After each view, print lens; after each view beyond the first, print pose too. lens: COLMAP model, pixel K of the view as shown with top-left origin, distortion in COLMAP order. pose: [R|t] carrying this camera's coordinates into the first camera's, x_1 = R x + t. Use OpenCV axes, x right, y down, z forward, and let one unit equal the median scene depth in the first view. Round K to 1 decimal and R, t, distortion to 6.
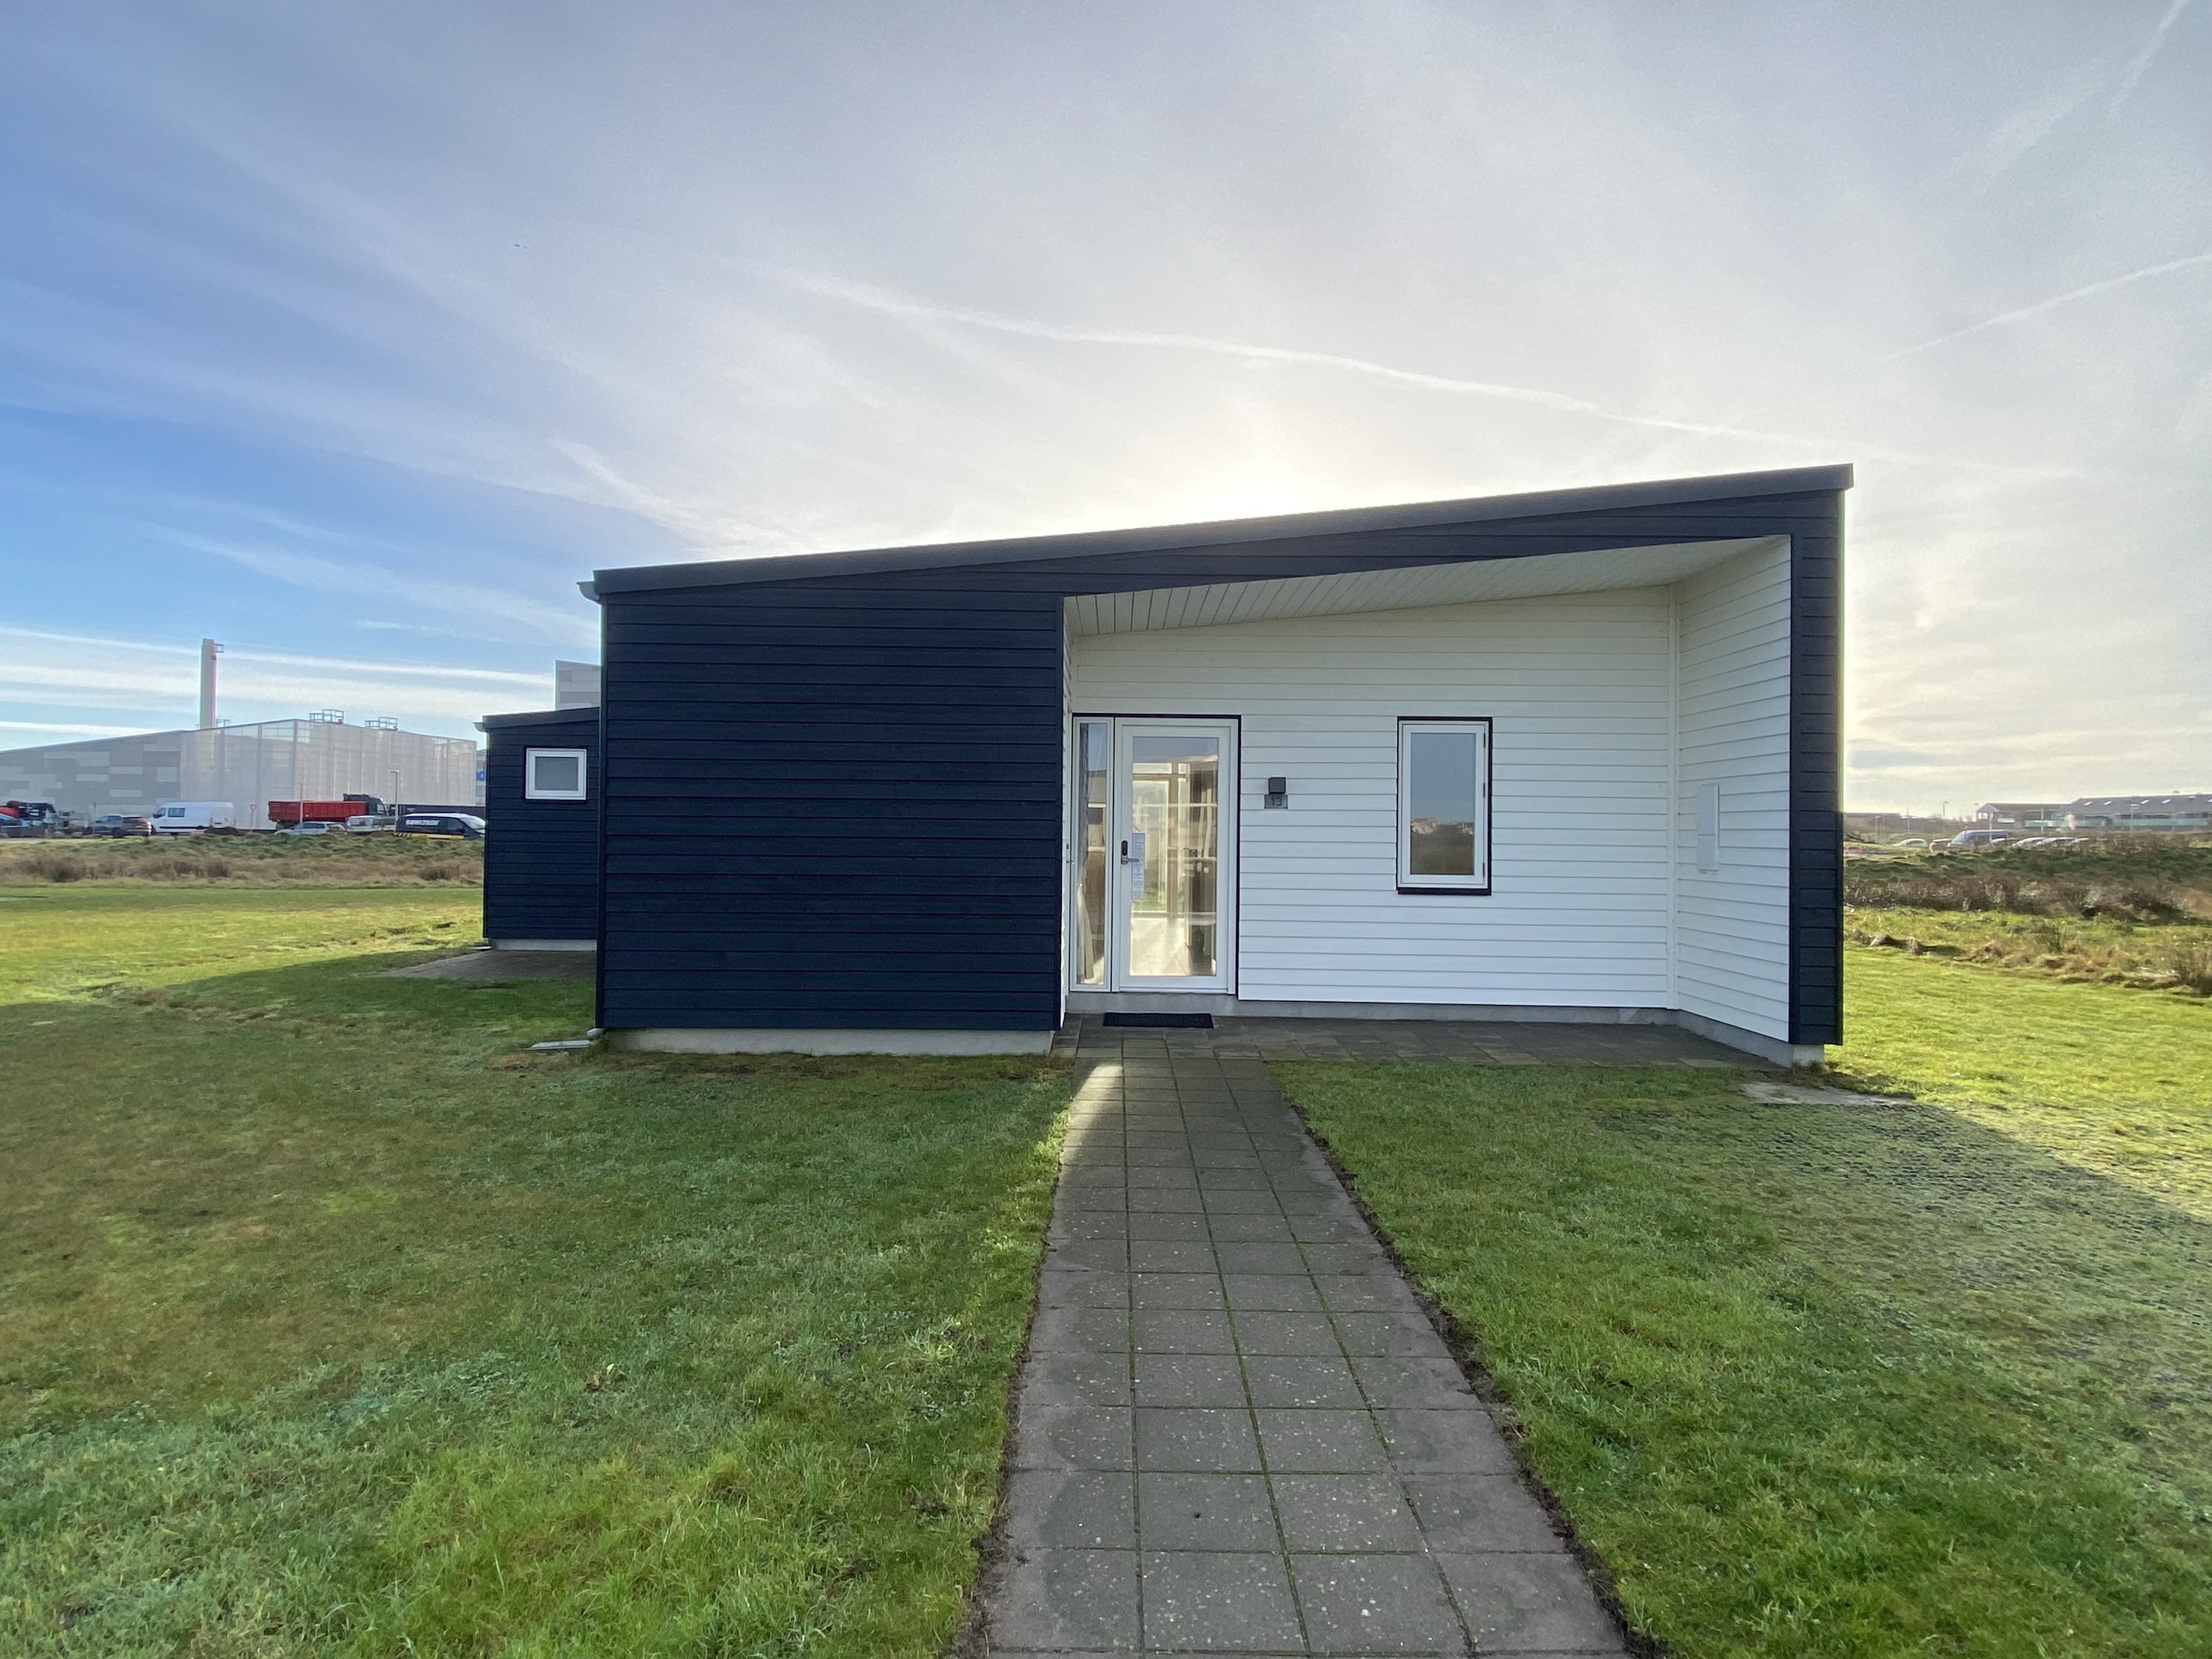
lens RADIAL K [[1164.9, 0, 1107.0], [0, 1164.9, 841.0], [0, 0, 1]] dist [0.003964, 0.000891]
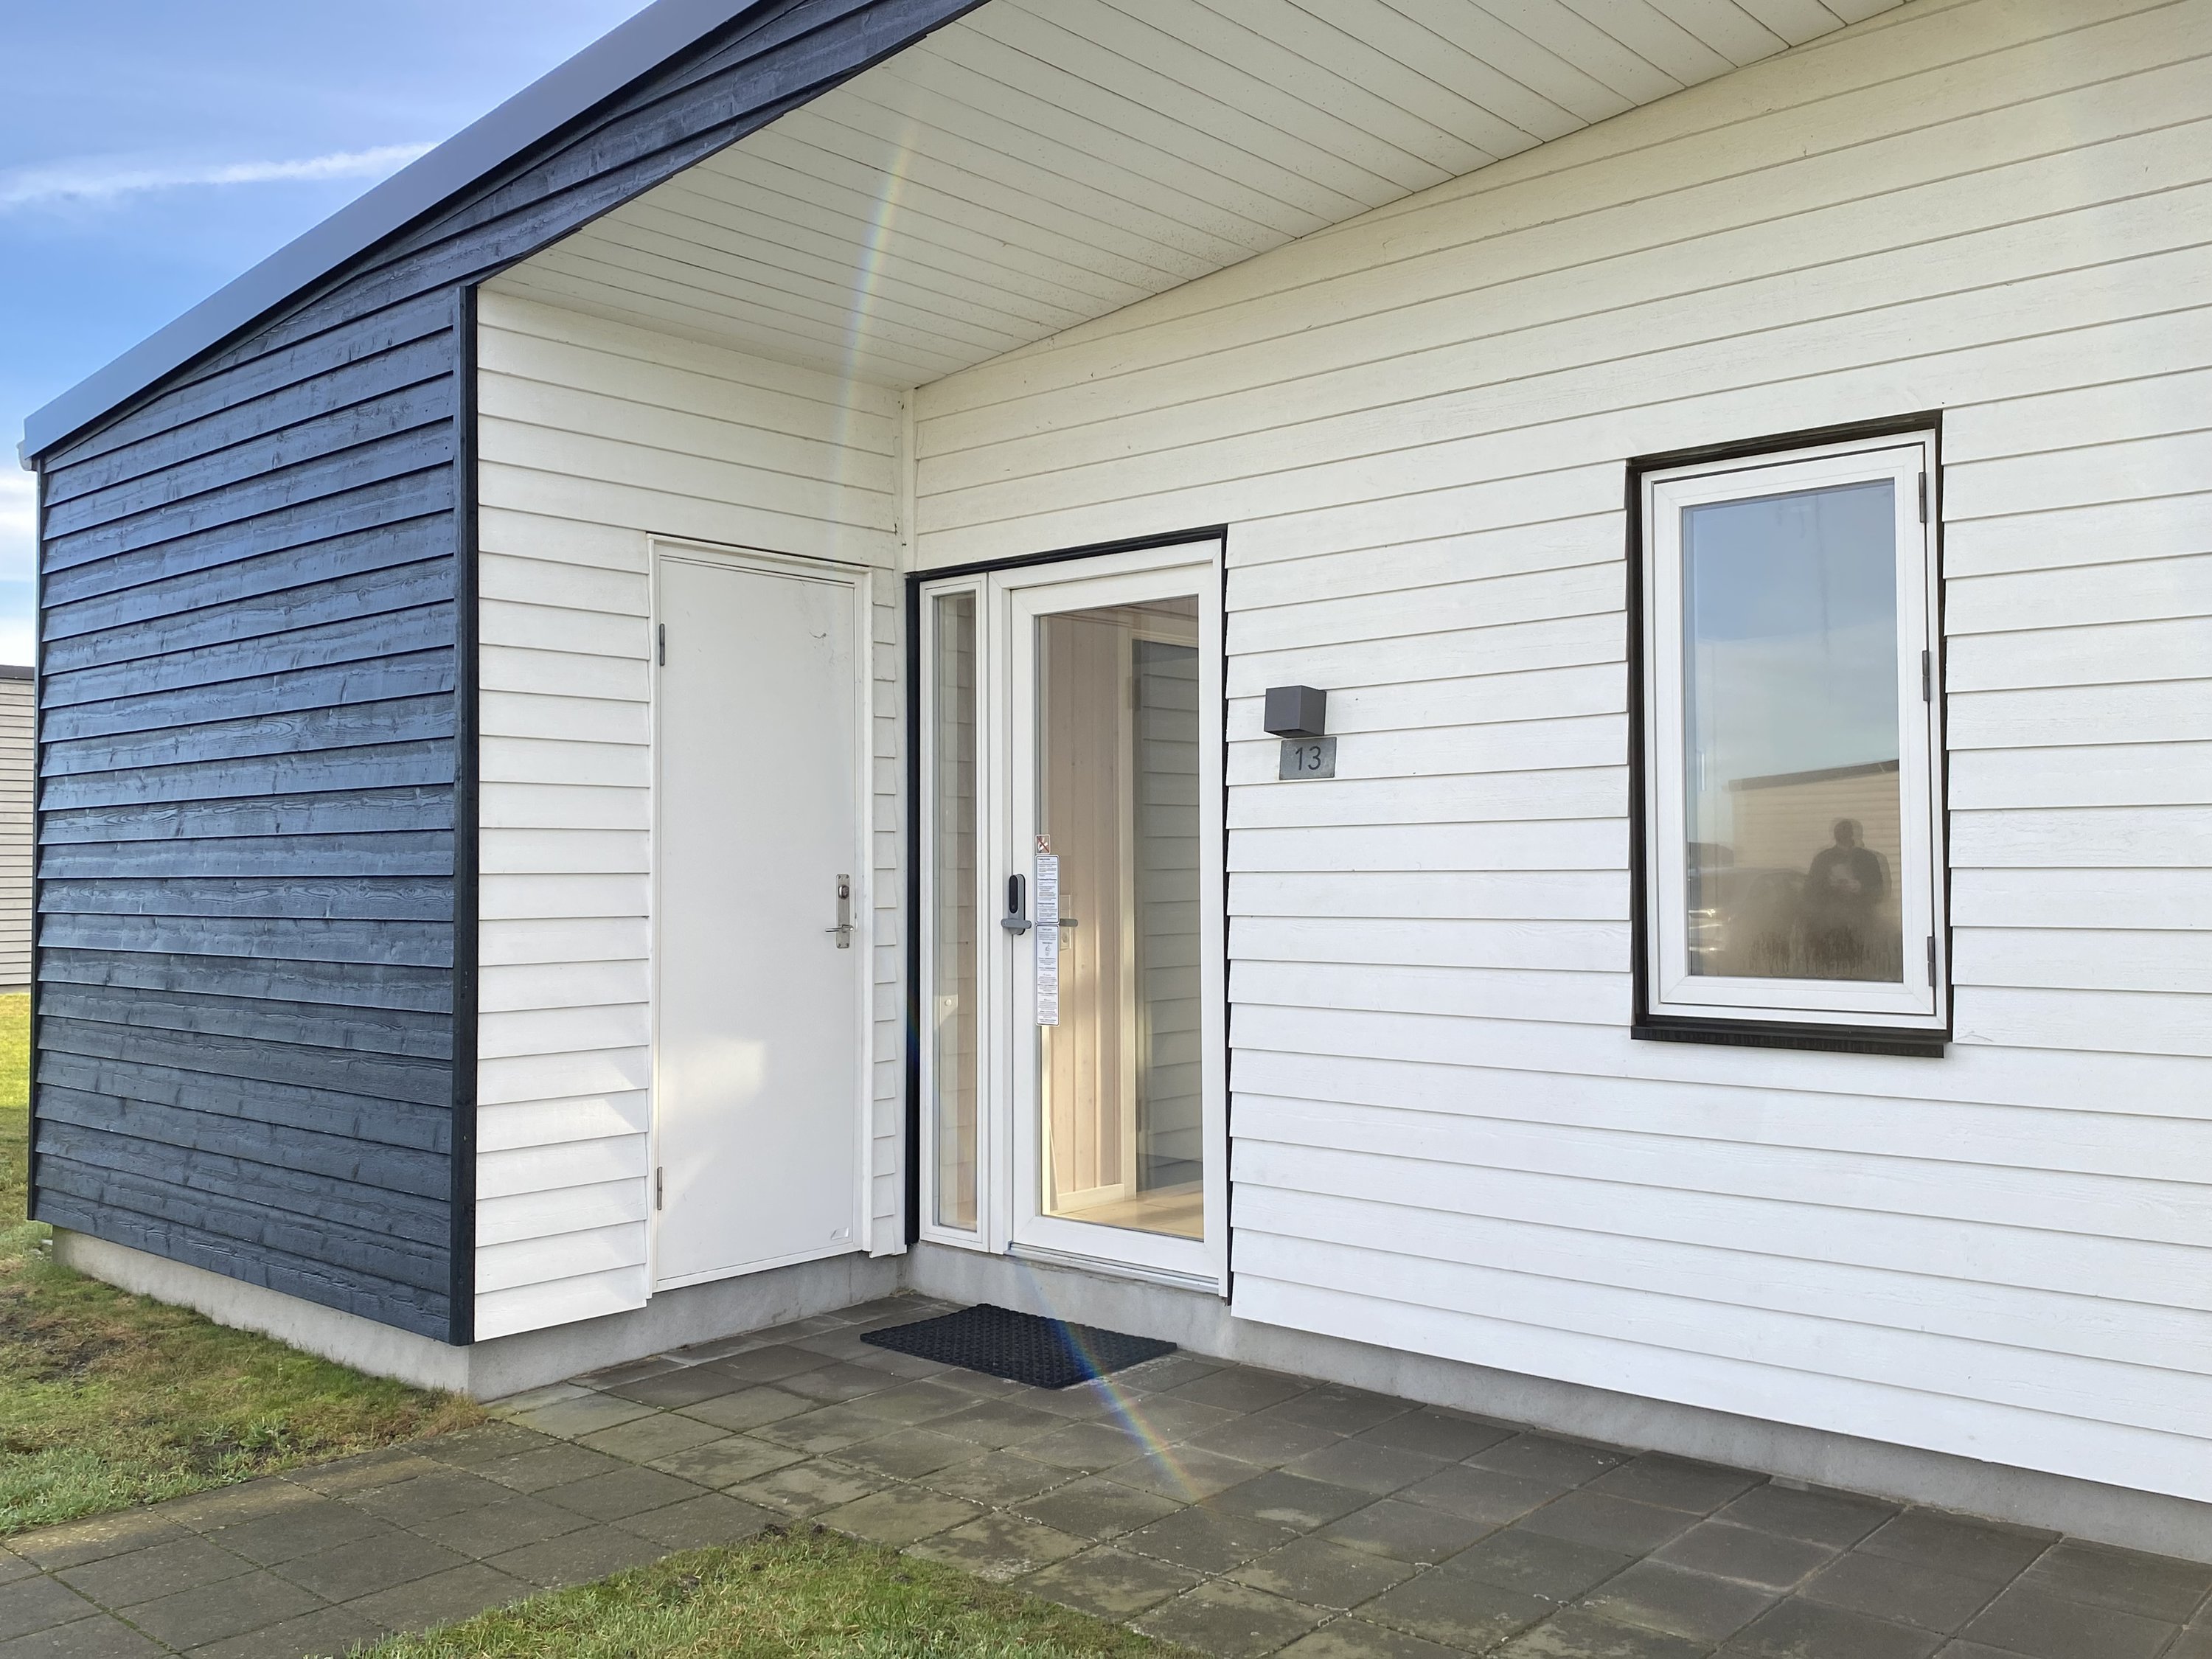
lens RADIAL K [[1918.2, 0, 1106.1], [0, 1918.2, 825.0], [0, 0, 1]] dist [-0.014800, -0.002062]
pose [[0.751121, -0.031520, -0.659412, 0.476877], [0.015165, 0.999420, -0.030499, 0.002818], [0.659991, 0.012908, 0.751163, 0.528373]]
